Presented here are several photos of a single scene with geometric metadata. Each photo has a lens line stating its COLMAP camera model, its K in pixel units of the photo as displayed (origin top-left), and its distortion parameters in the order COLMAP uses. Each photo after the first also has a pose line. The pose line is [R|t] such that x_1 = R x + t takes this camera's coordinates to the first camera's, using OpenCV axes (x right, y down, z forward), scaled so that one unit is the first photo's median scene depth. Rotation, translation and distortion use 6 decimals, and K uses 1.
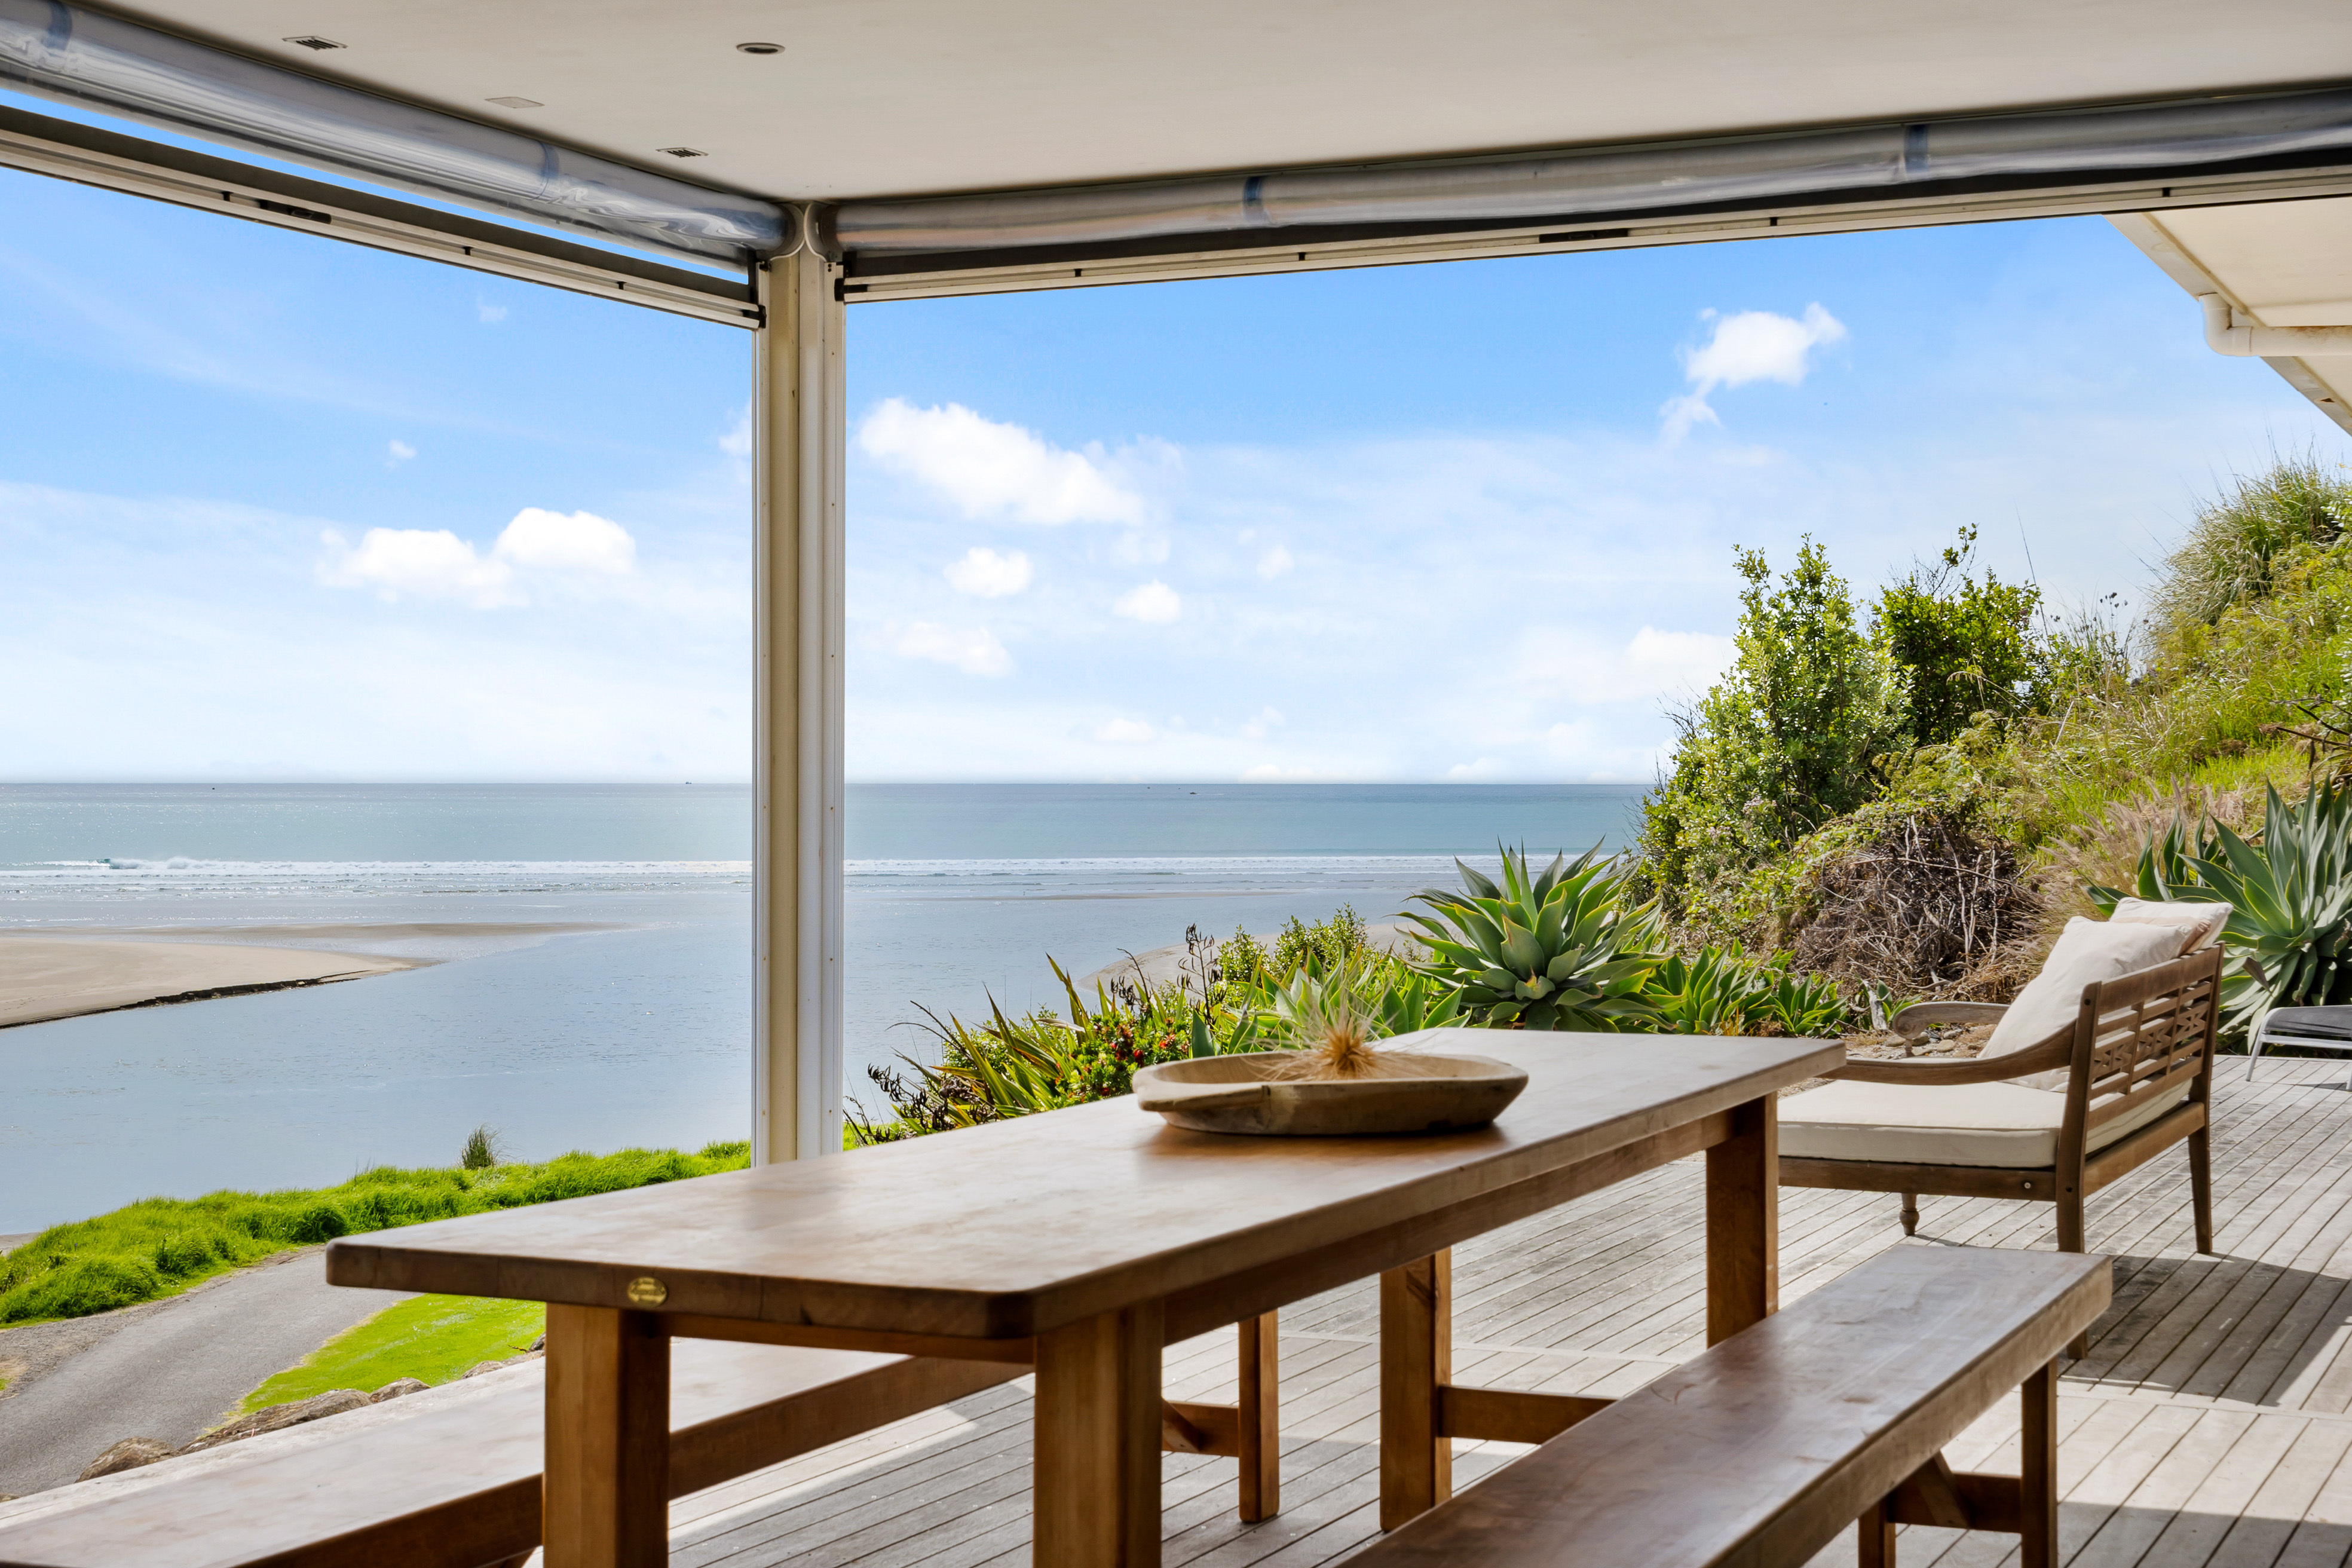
lens RADIAL K [[3502.5, 0, 1148.3], [0, 3502.5, 777.6], [0, 0, 1]] dist [0.001694, 0.000000]
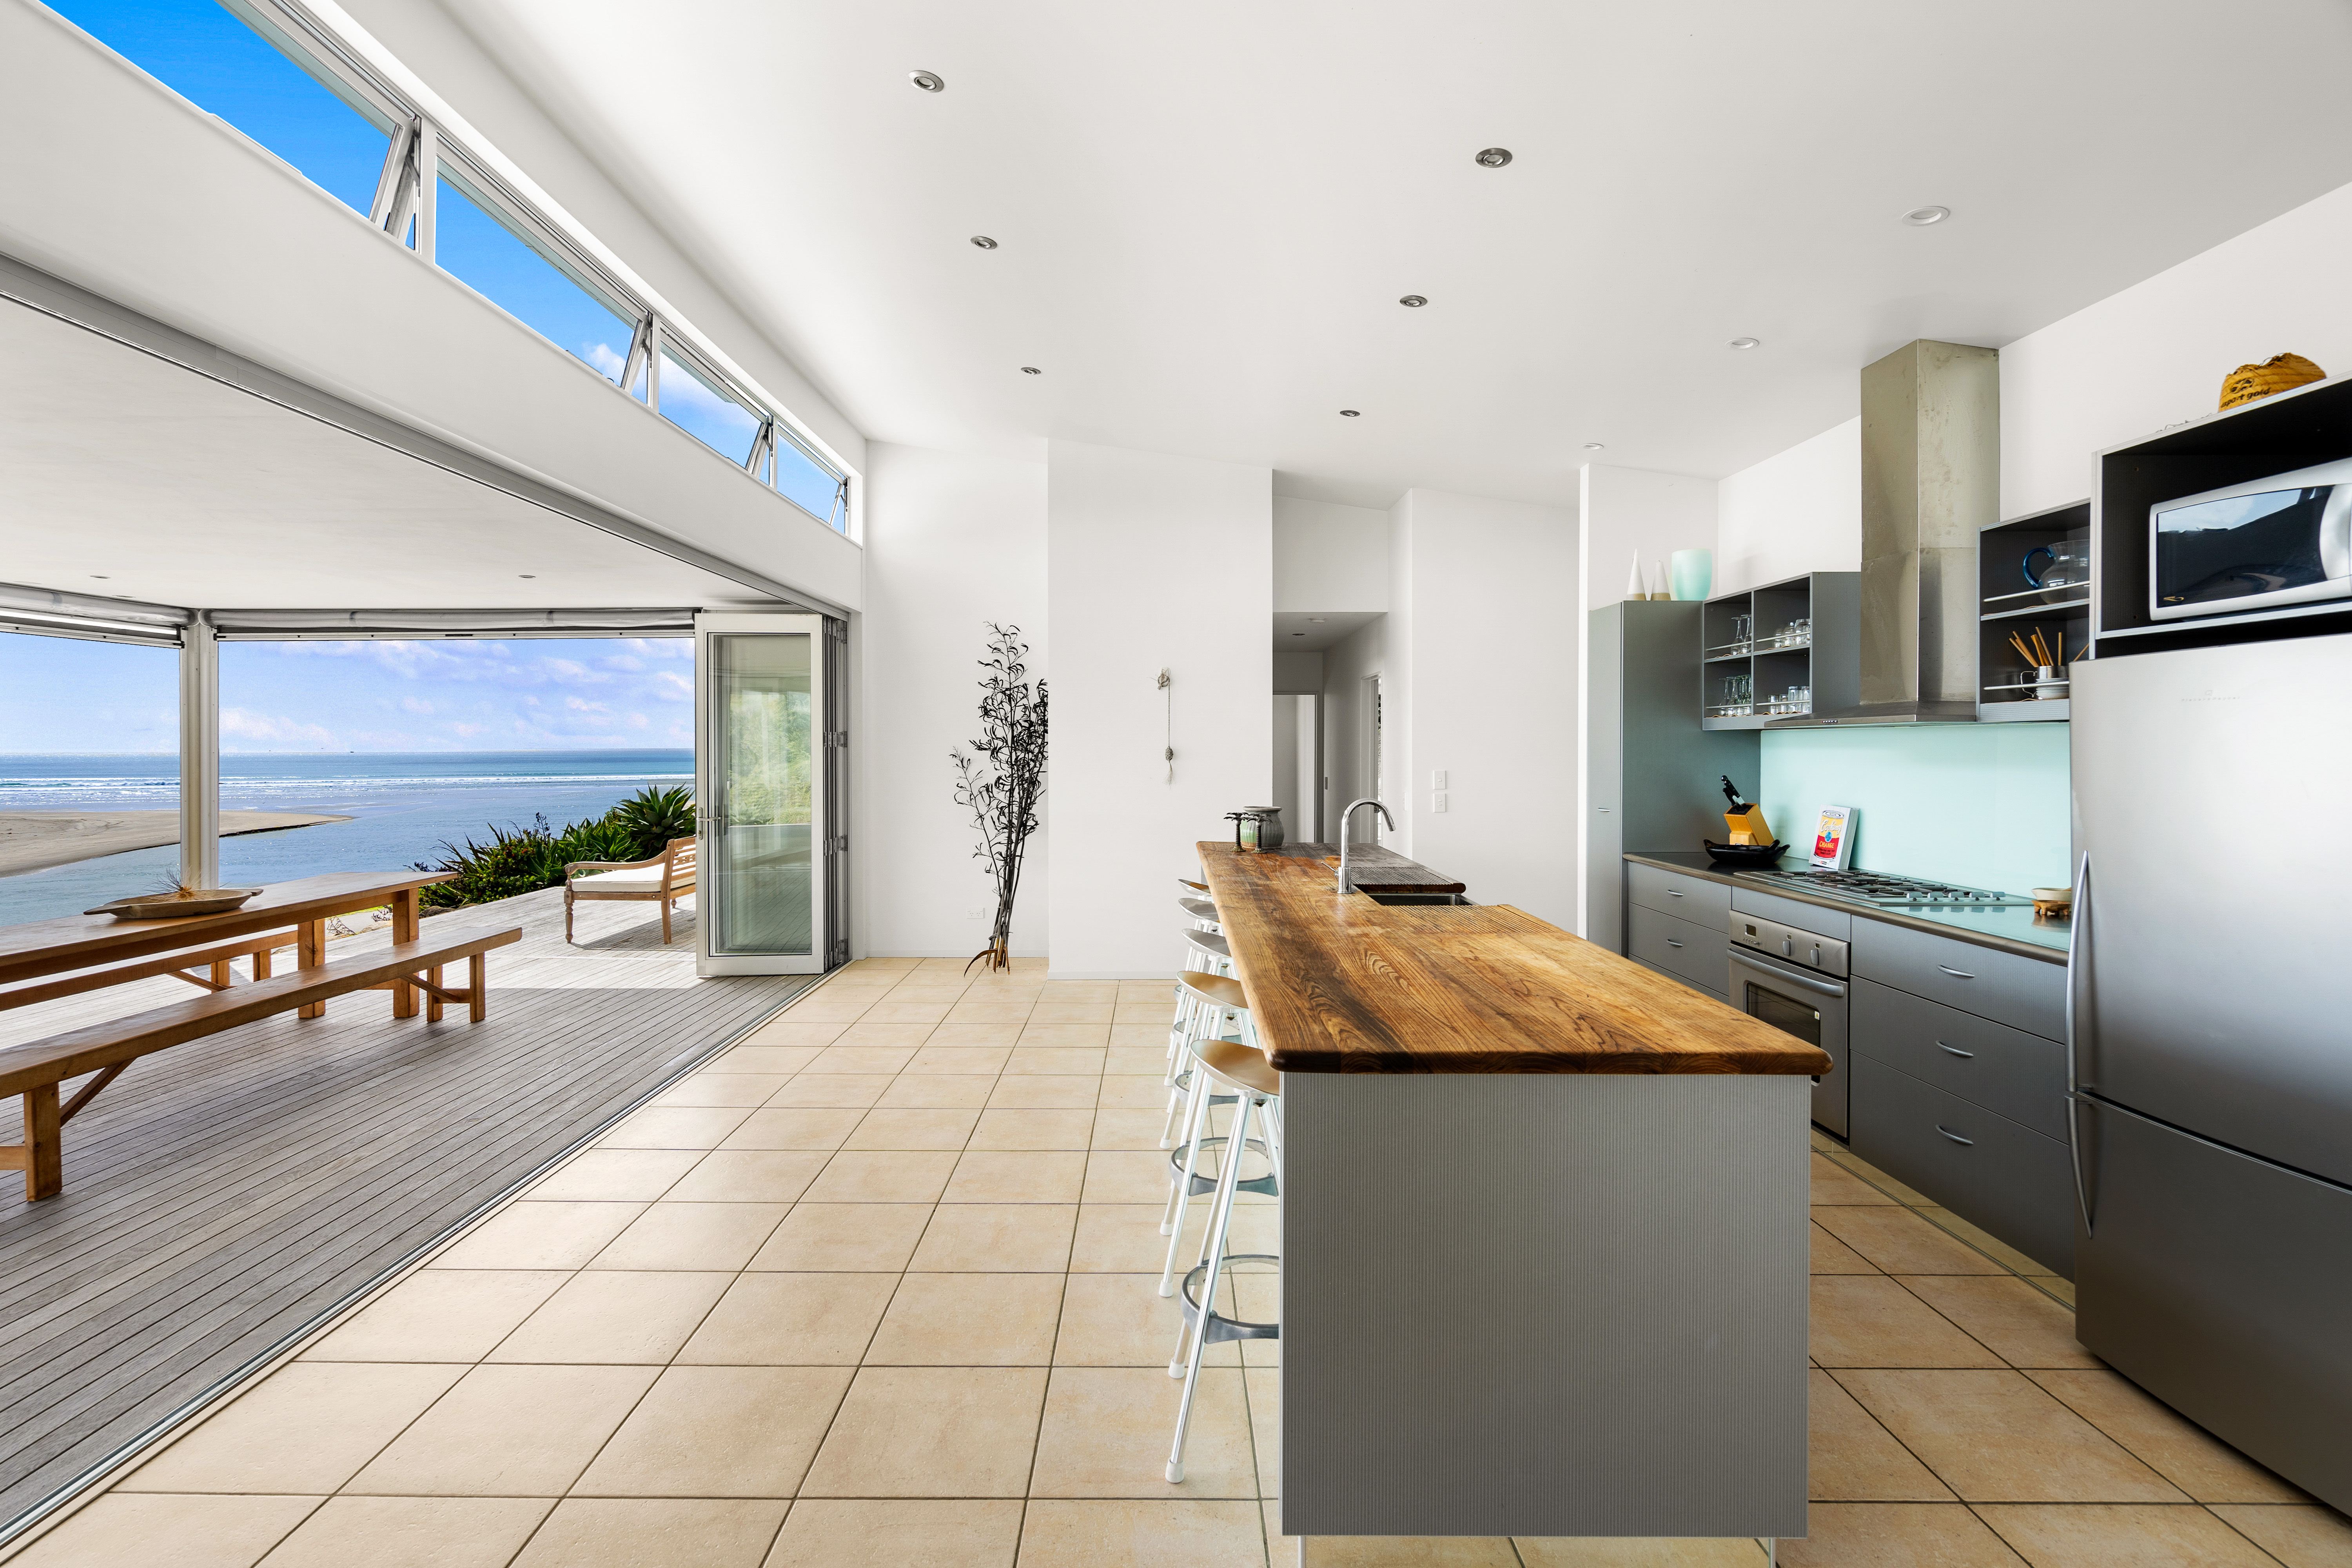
lens RADIAL K [[1080.0, 0, 1152.5], [0, 1080.0, 756.4], [0, 0, 1]] dist [-0.006713, 0.004710]
pose [[0.912903, -0.004280, 0.408154, 0.278118], [0.000427, 0.999955, 0.009529, -0.039103], [-0.408176, -0.008525, 0.912863, -0.229610]]
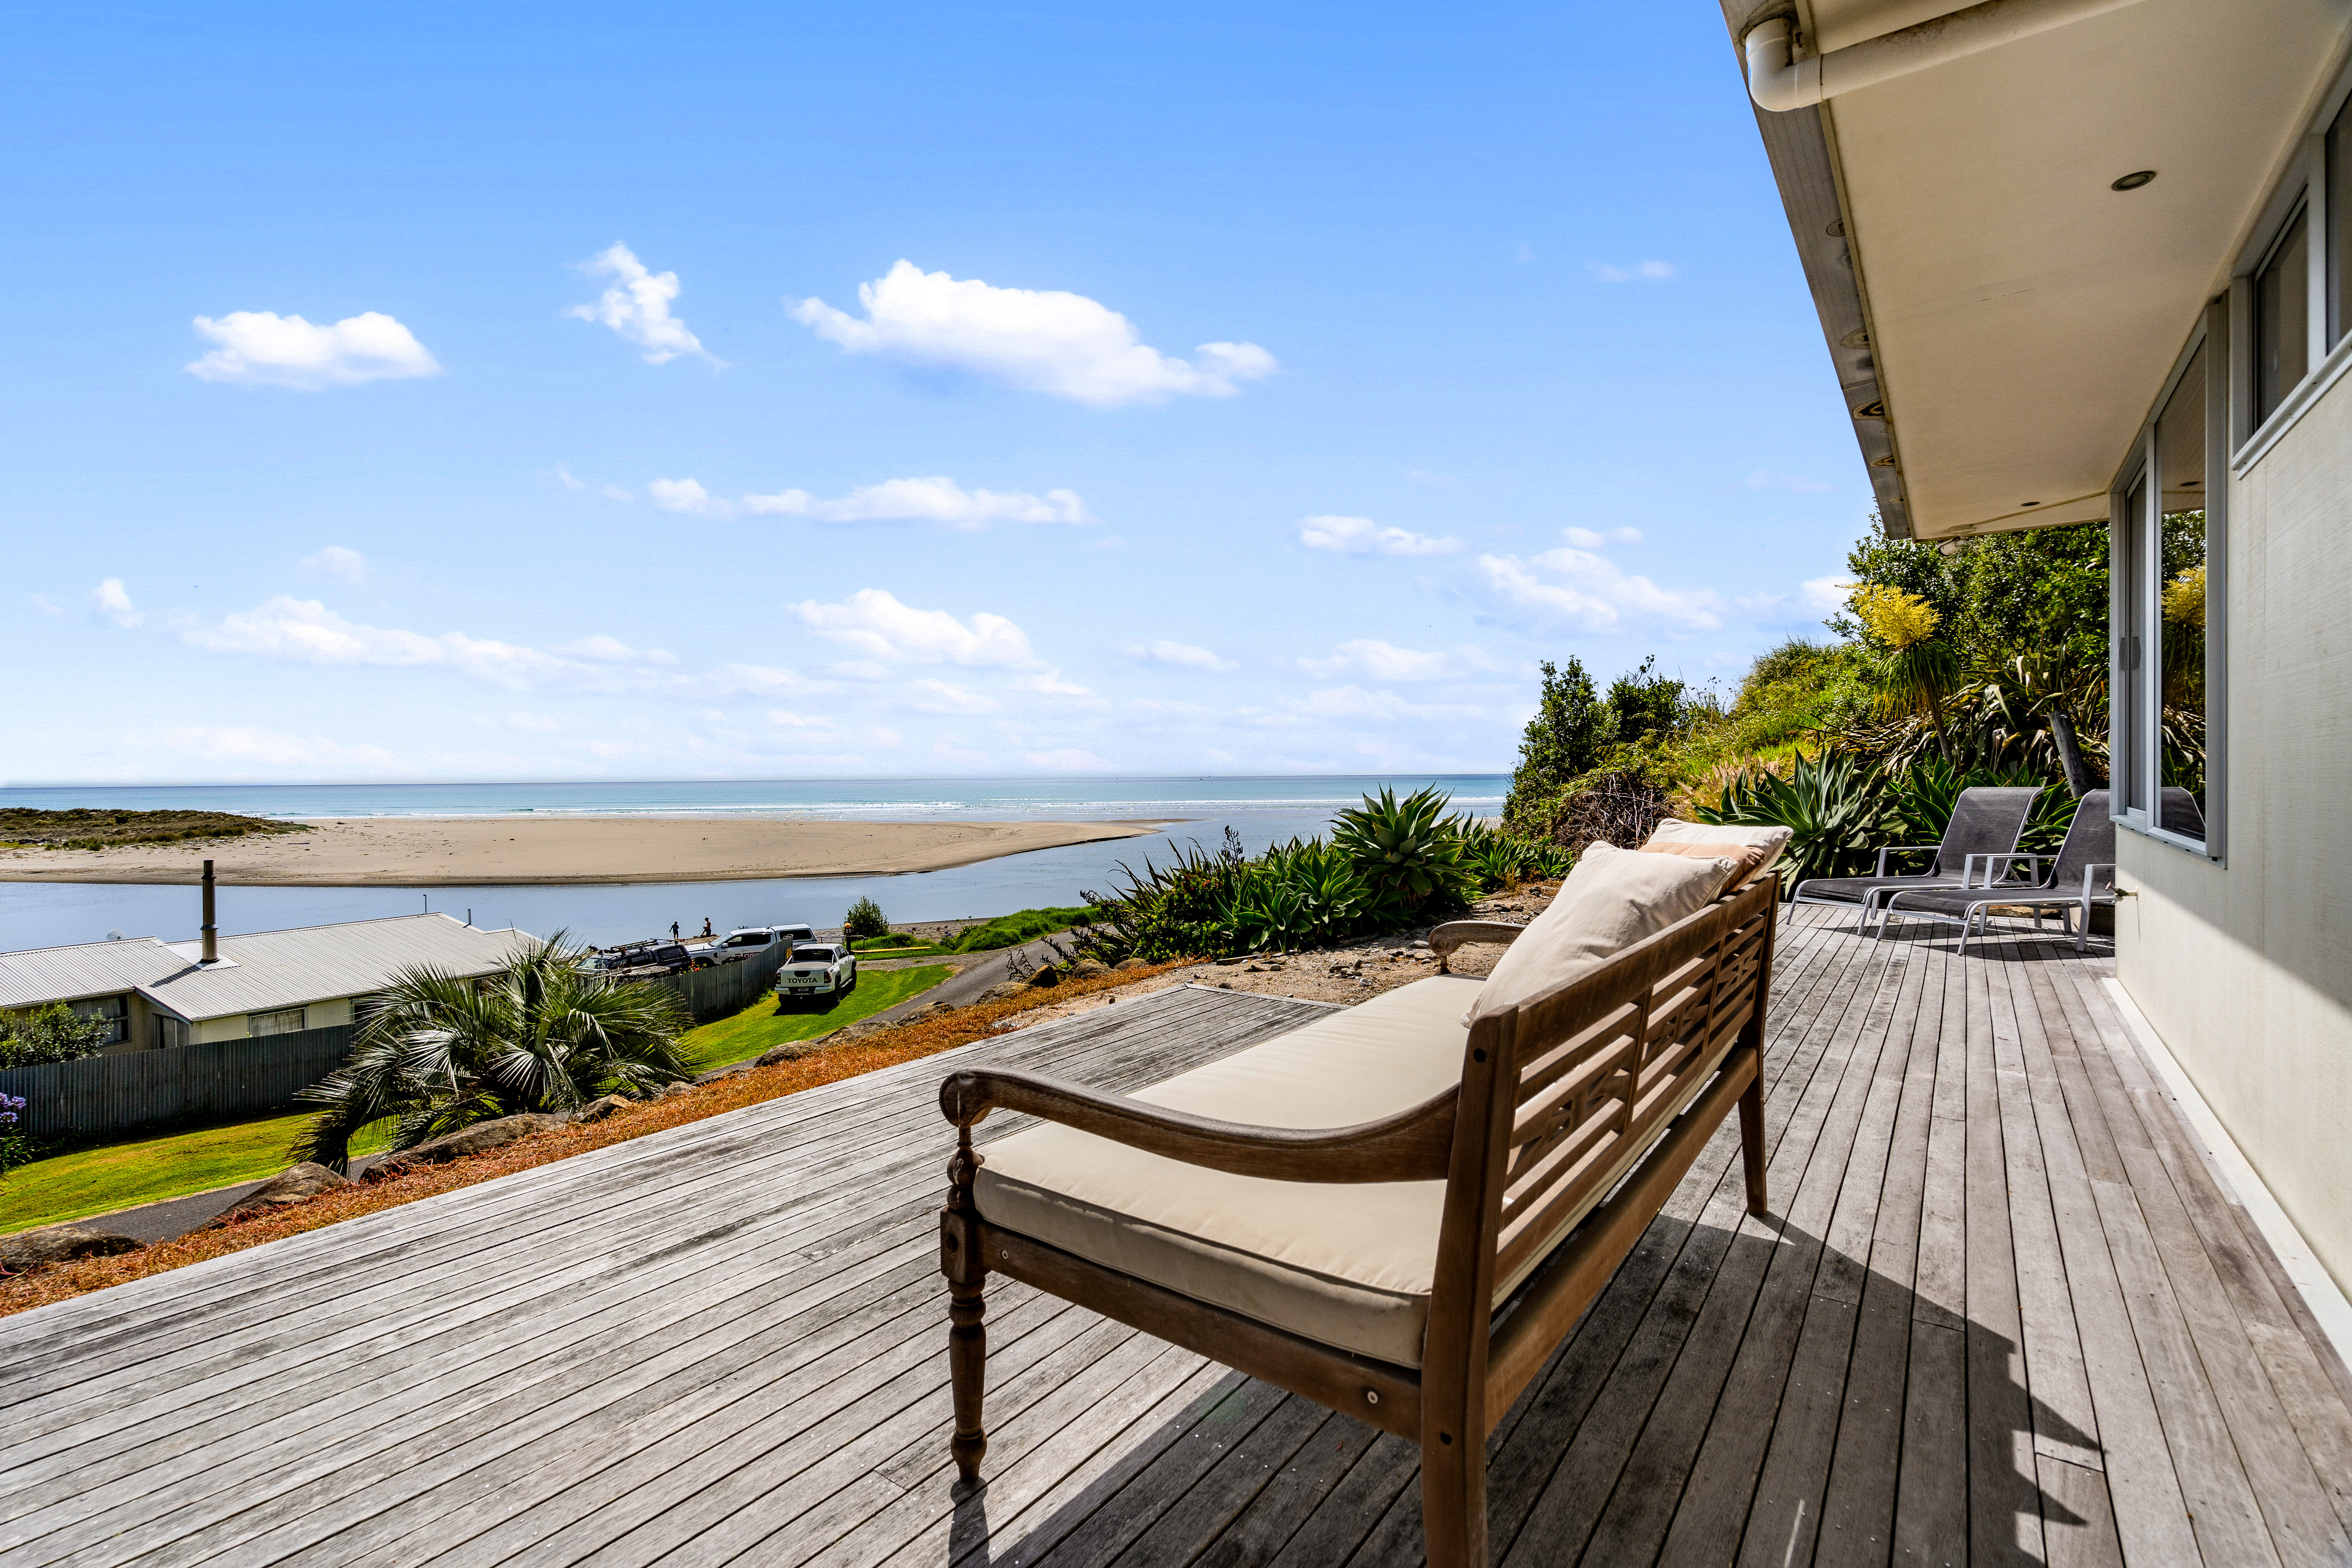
lens RADIAL K [[1080.0, 0, 1159.7], [0, 1080.0, 786.3], [0, 0, 1]] dist [-0.006713, 0.004710]
pose [[0.976875, -0.006854, -0.213699, 0.256220], [0.009378, 0.999898, 0.010800, 0.026032], [0.213604, -0.012554, 0.976840, 0.845887]]
